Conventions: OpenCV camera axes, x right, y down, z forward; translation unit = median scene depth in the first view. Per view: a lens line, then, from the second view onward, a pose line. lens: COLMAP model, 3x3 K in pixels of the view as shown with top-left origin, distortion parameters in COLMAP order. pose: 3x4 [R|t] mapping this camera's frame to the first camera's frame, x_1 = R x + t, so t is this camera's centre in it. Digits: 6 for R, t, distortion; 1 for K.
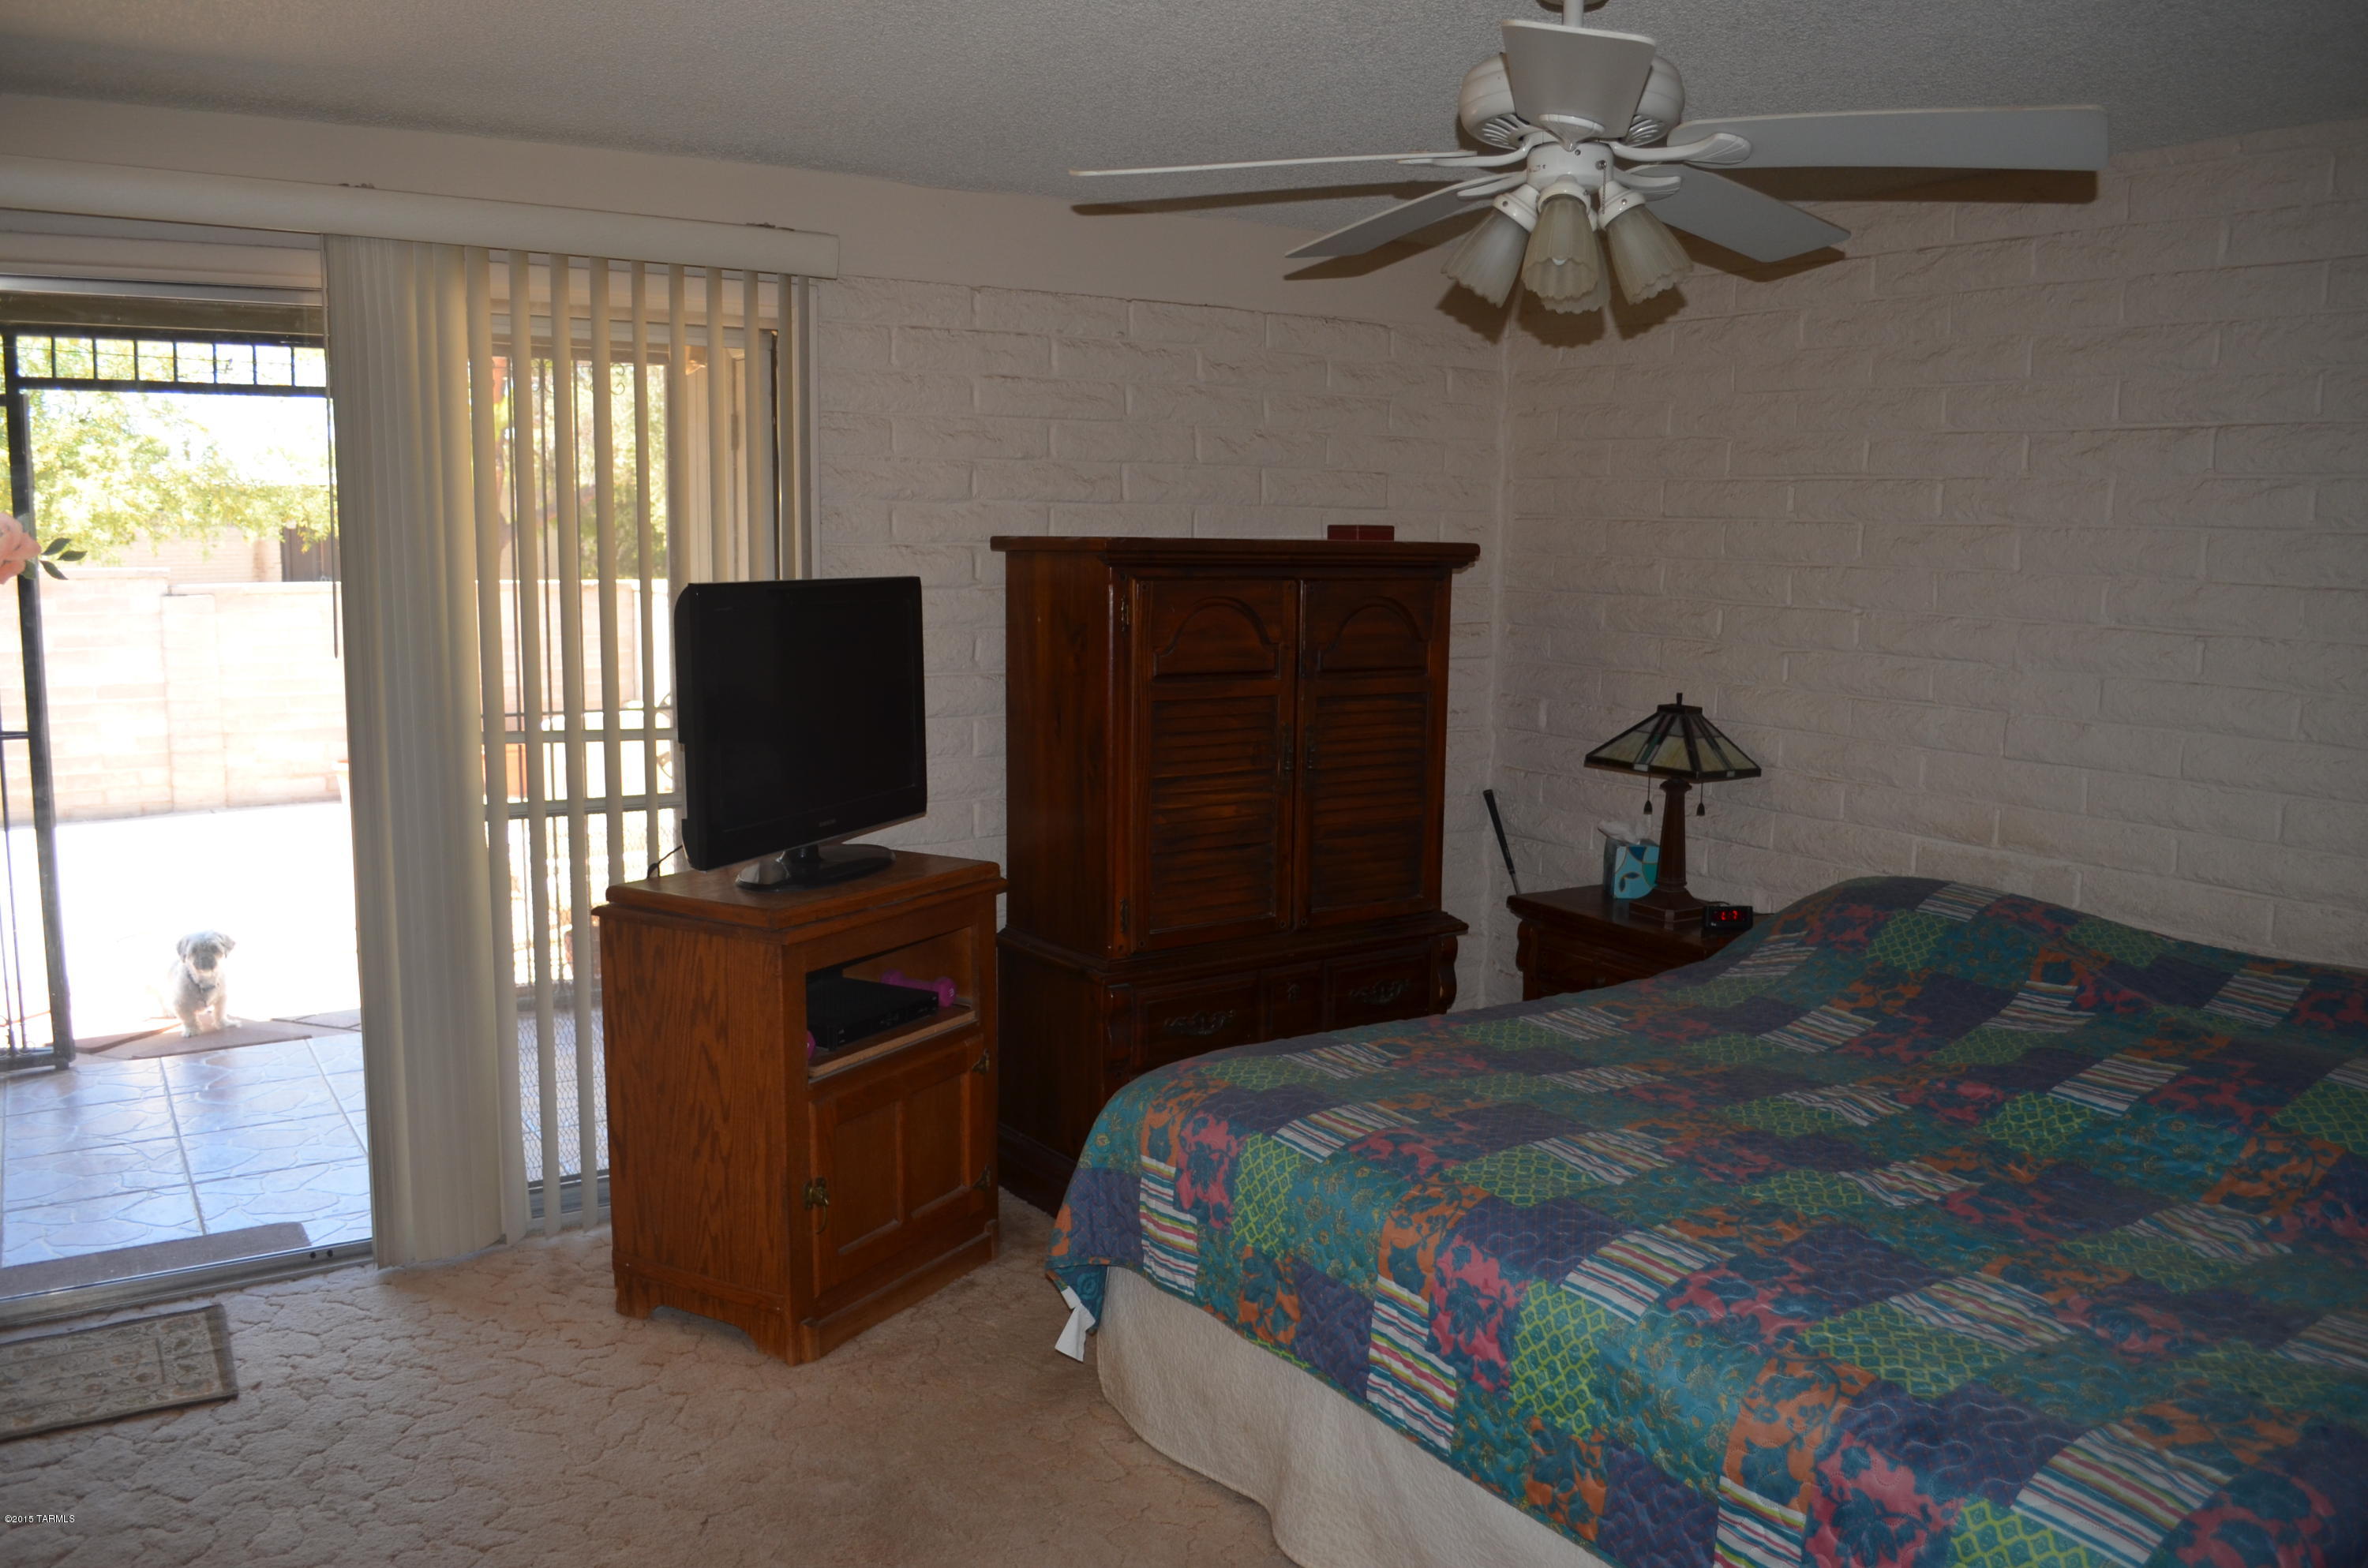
lens RADIAL K [[1860.3, 0, 1195.3], [0, 1860.3, 801.7], [0, 0, 1]] dist [-0.085588, 0.015499]
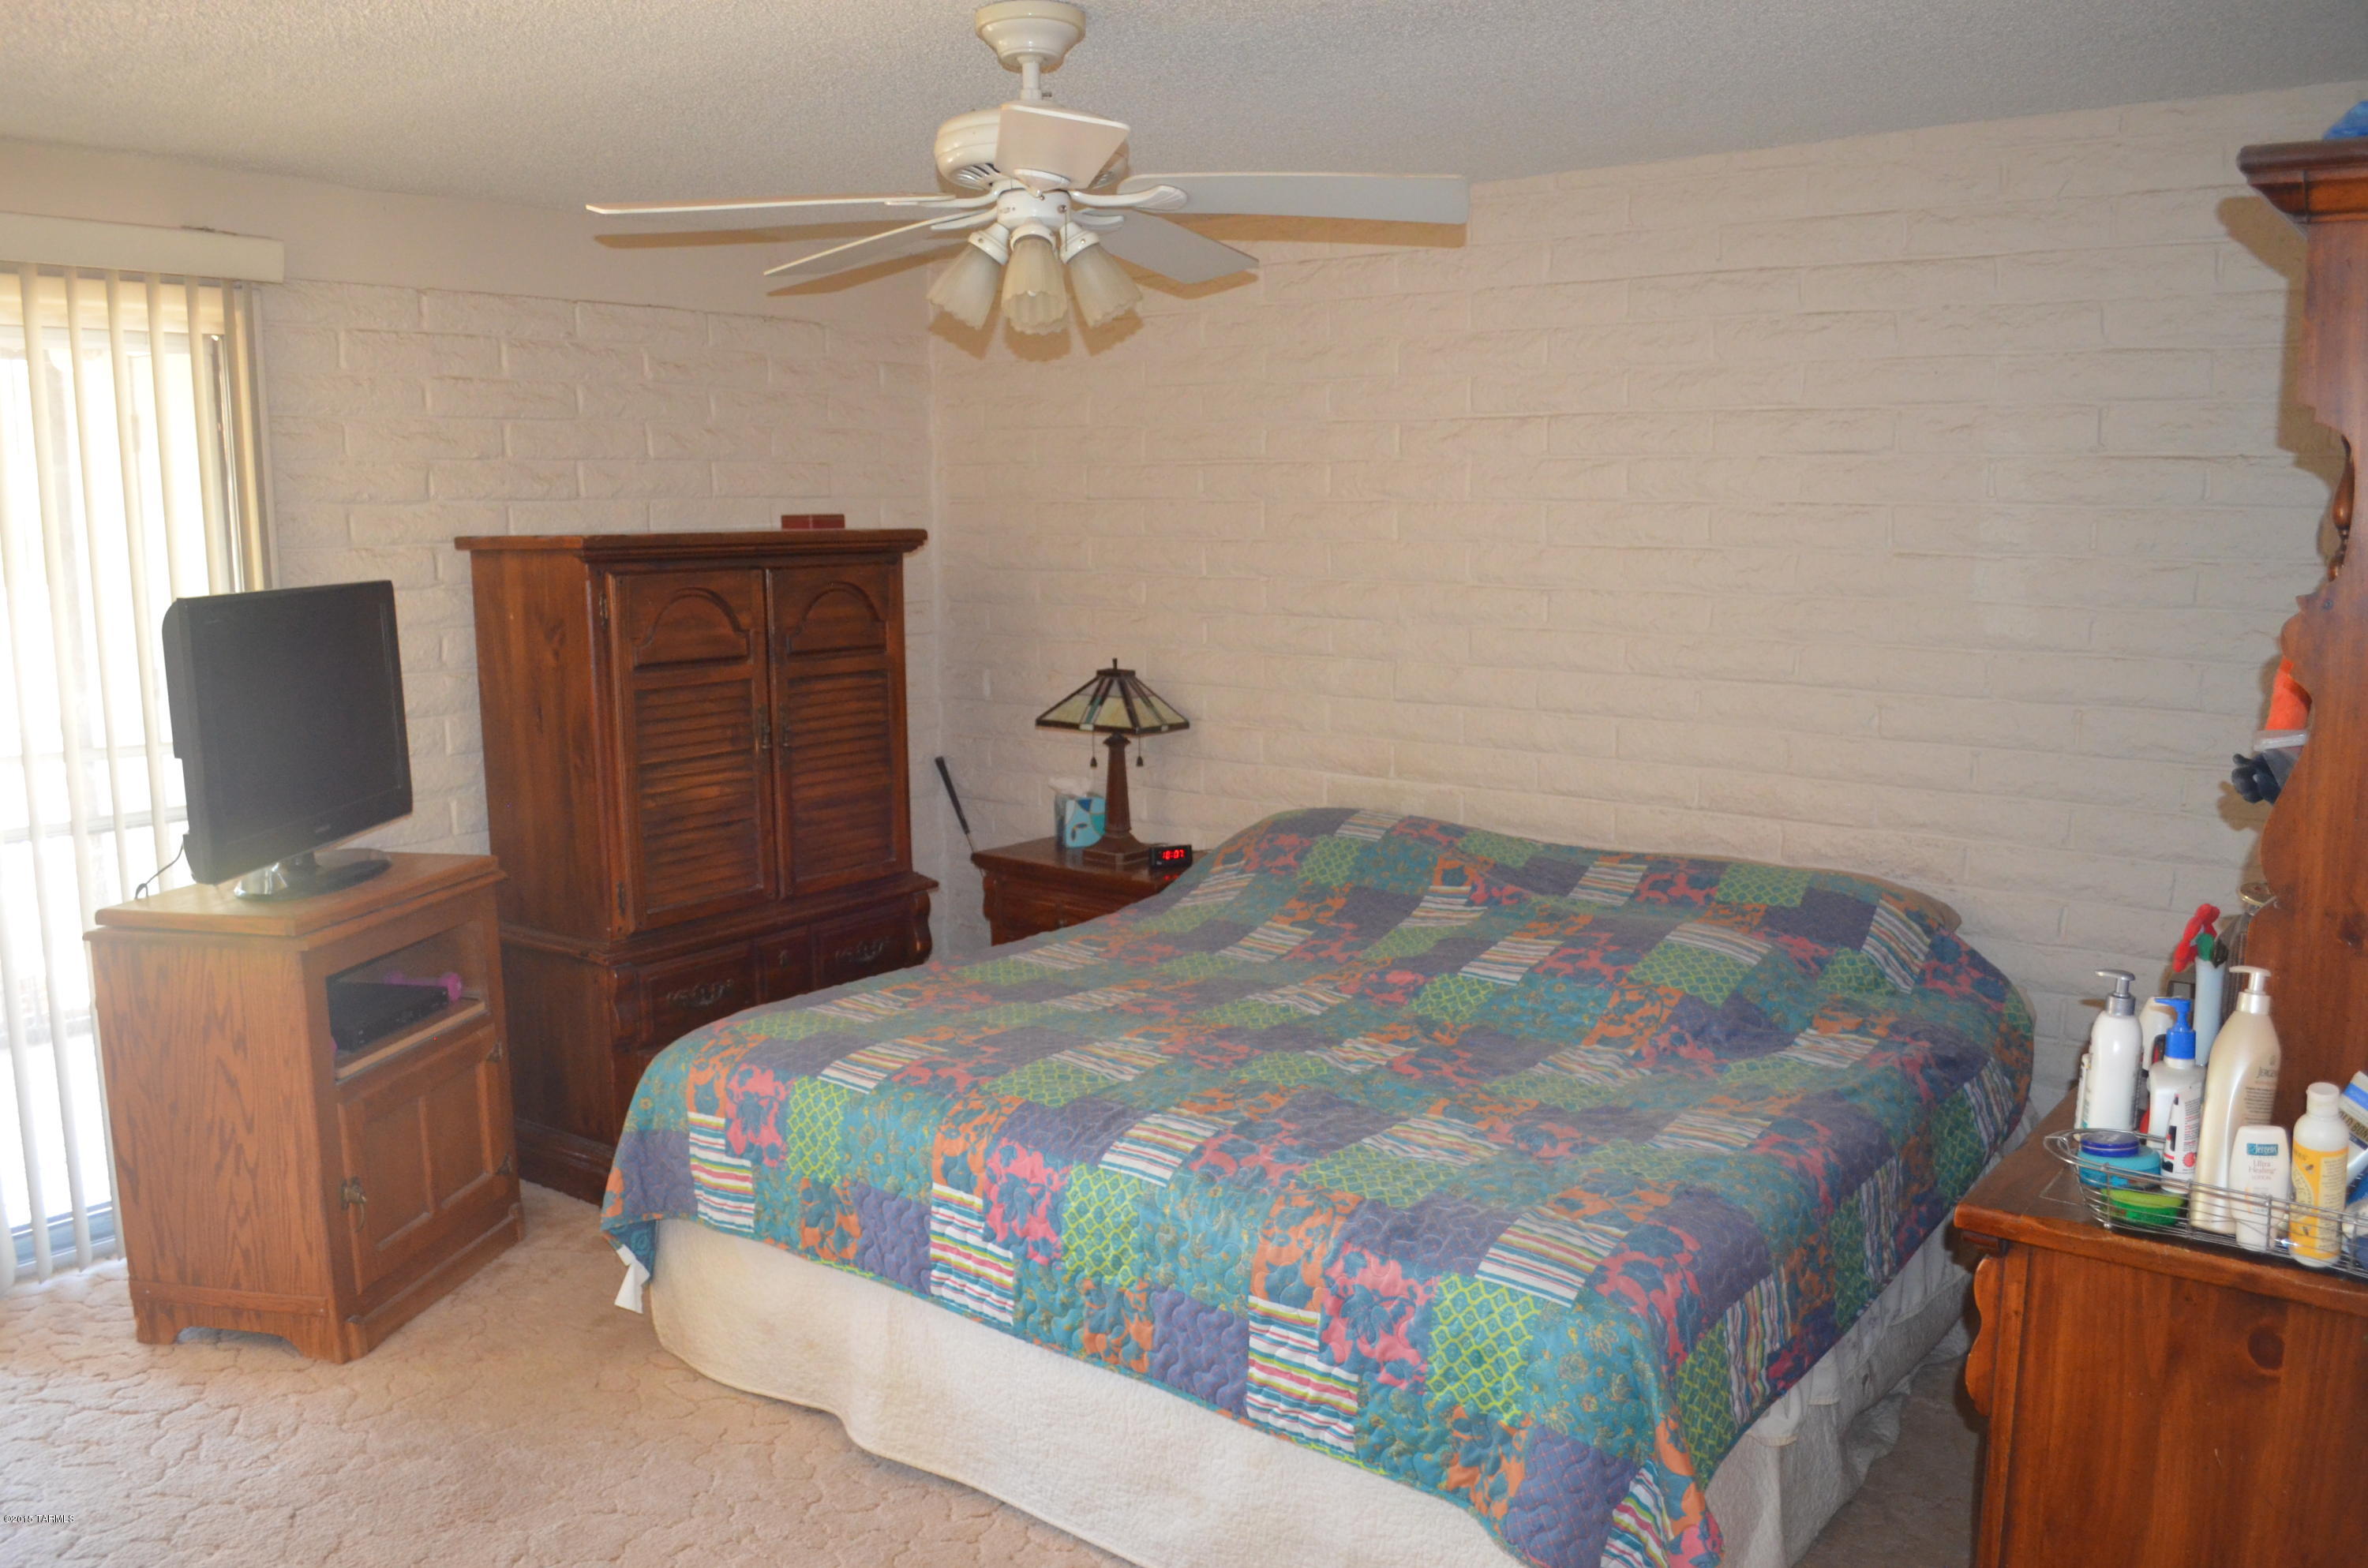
lens RADIAL K [[1860.3, 0, 1202.3], [0, 1860.3, 798.3], [0, 0, 1]] dist [-0.085588, 0.015499]
pose [[0.944596, -0.069310, 0.320834, -0.075276], [0.064882, 0.997593, 0.024485, 0.001730], [-0.321759, -0.002313, 0.946819, -0.106504]]
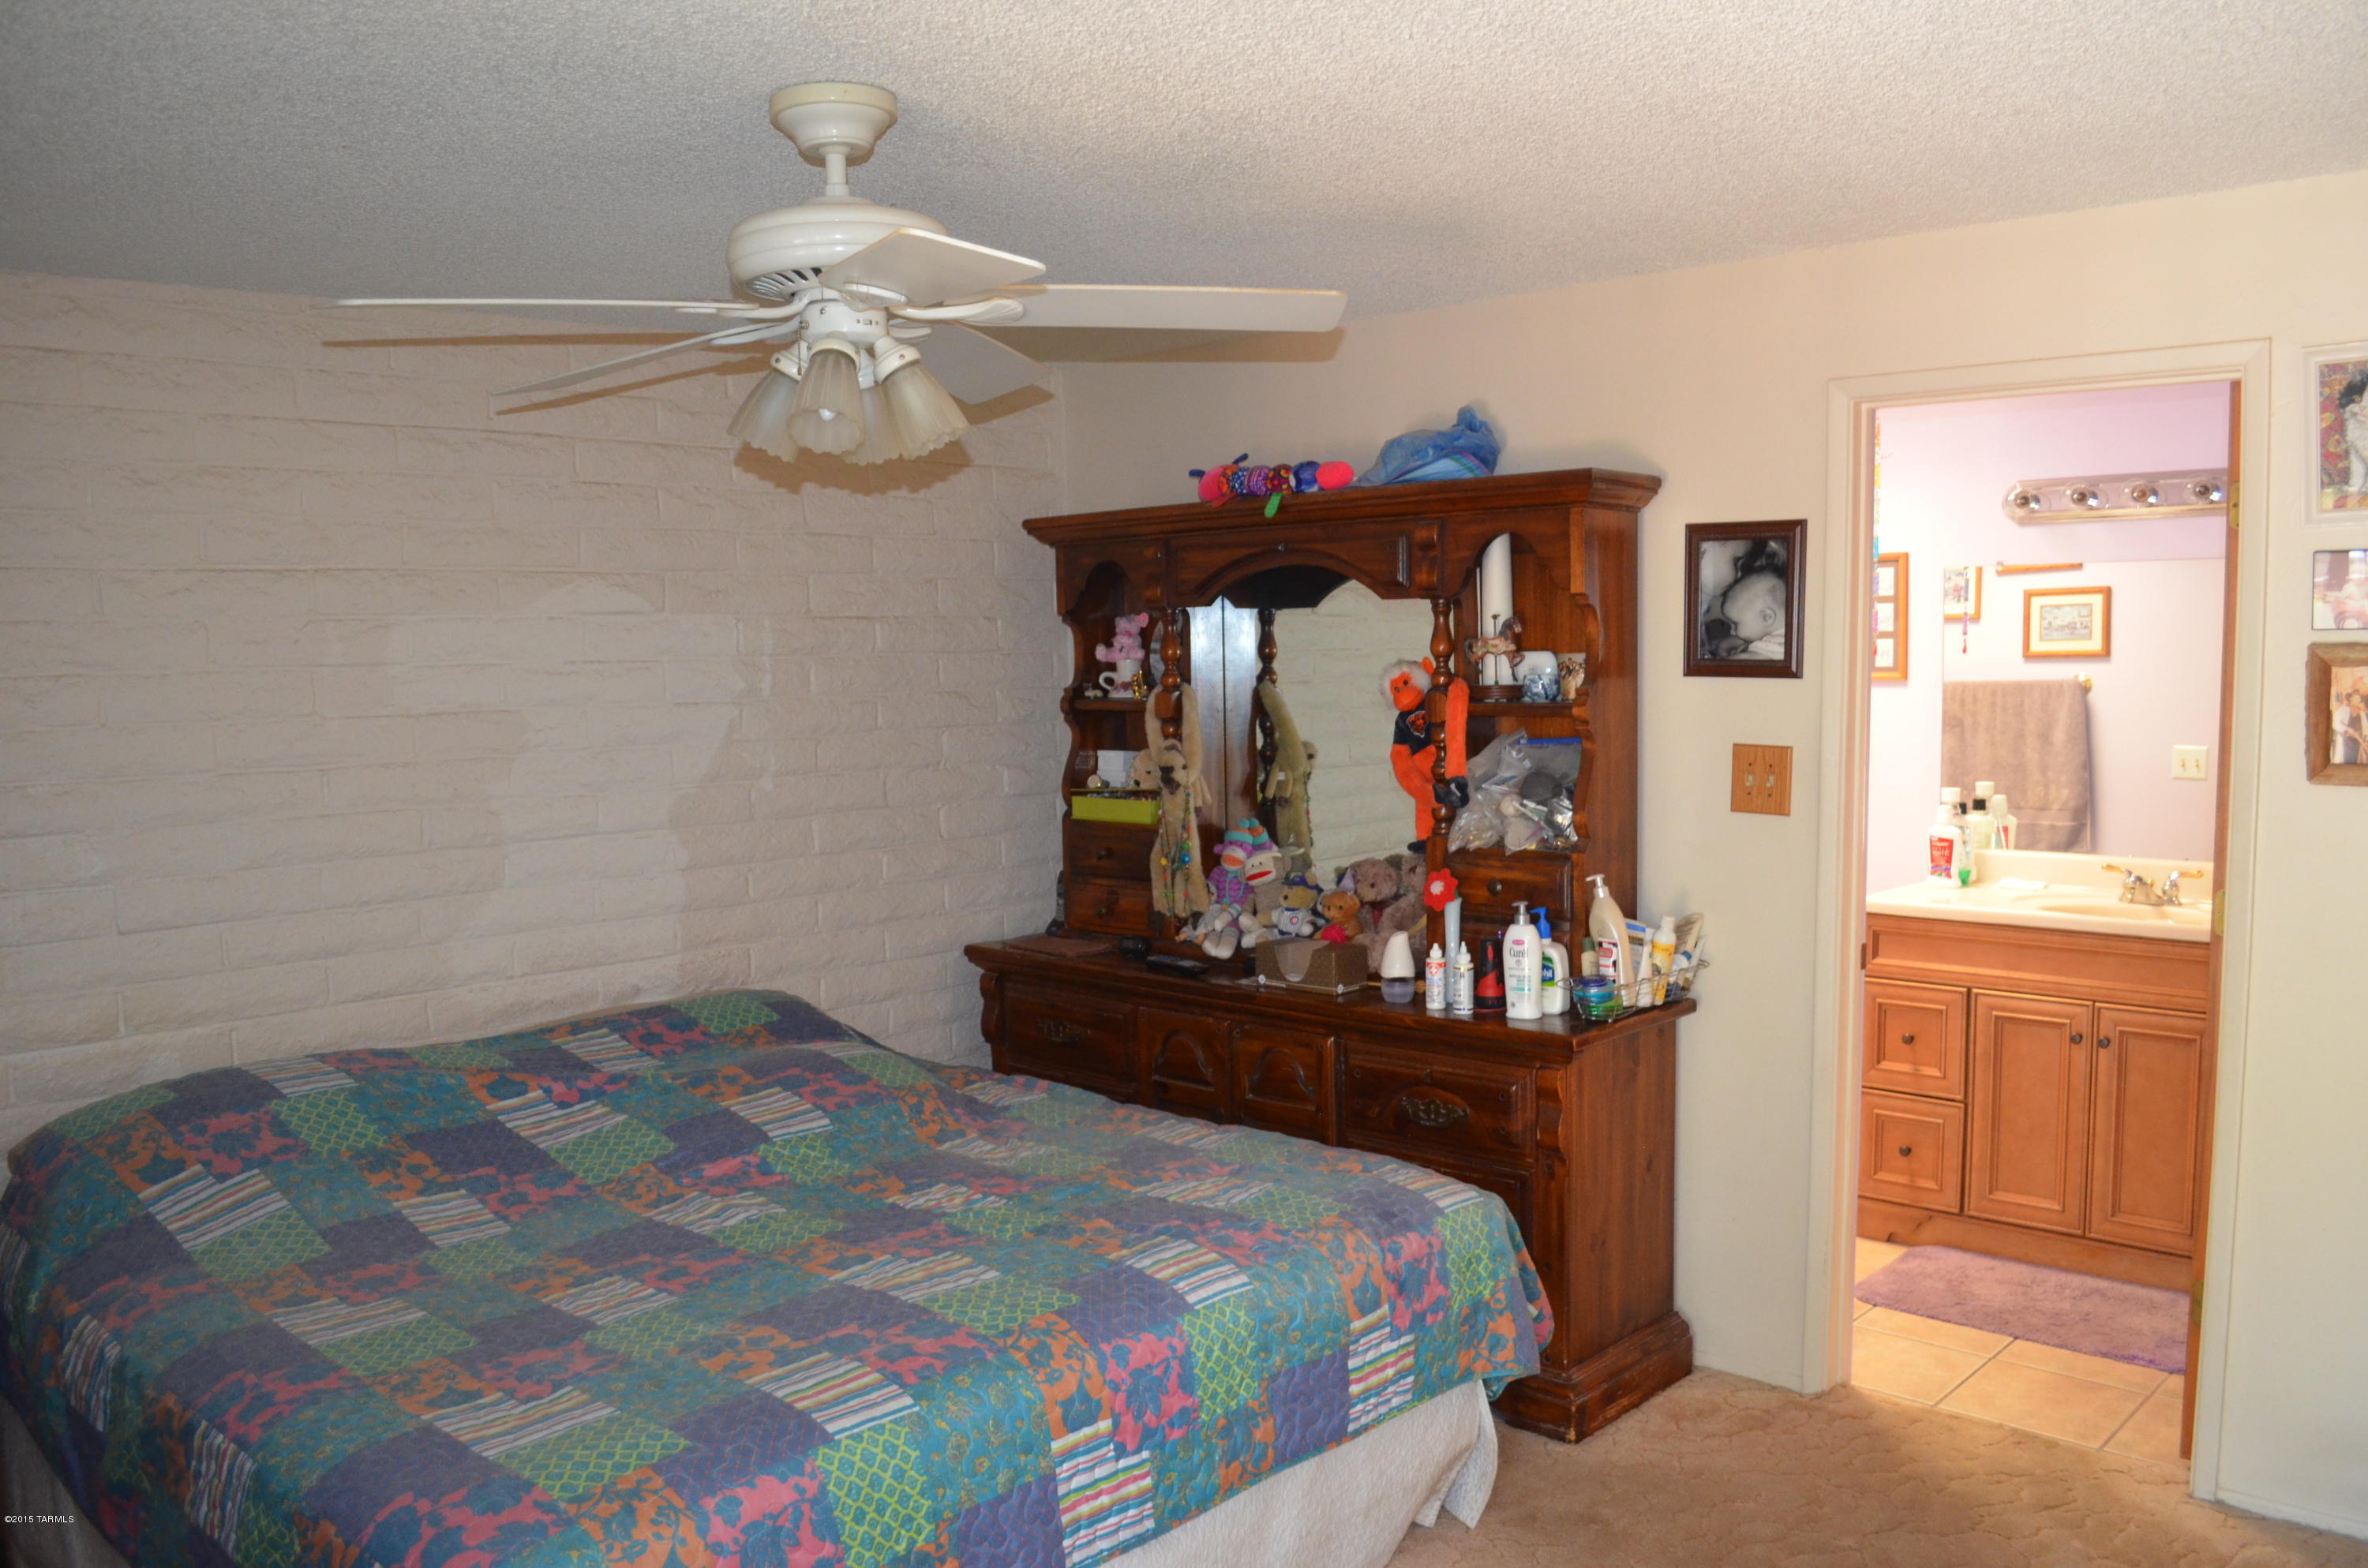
lens RADIAL K [[1860.3, 0, 1194.4], [0, 1860.3, 778.4], [0, 0, 1]] dist [-0.085588, 0.015499]
pose [[-0.237346, -0.085003, 0.967699, -0.670454], [0.156147, 0.979873, 0.124370, -0.160588], [-0.958793, 0.180622, -0.219296, 0.865070]]
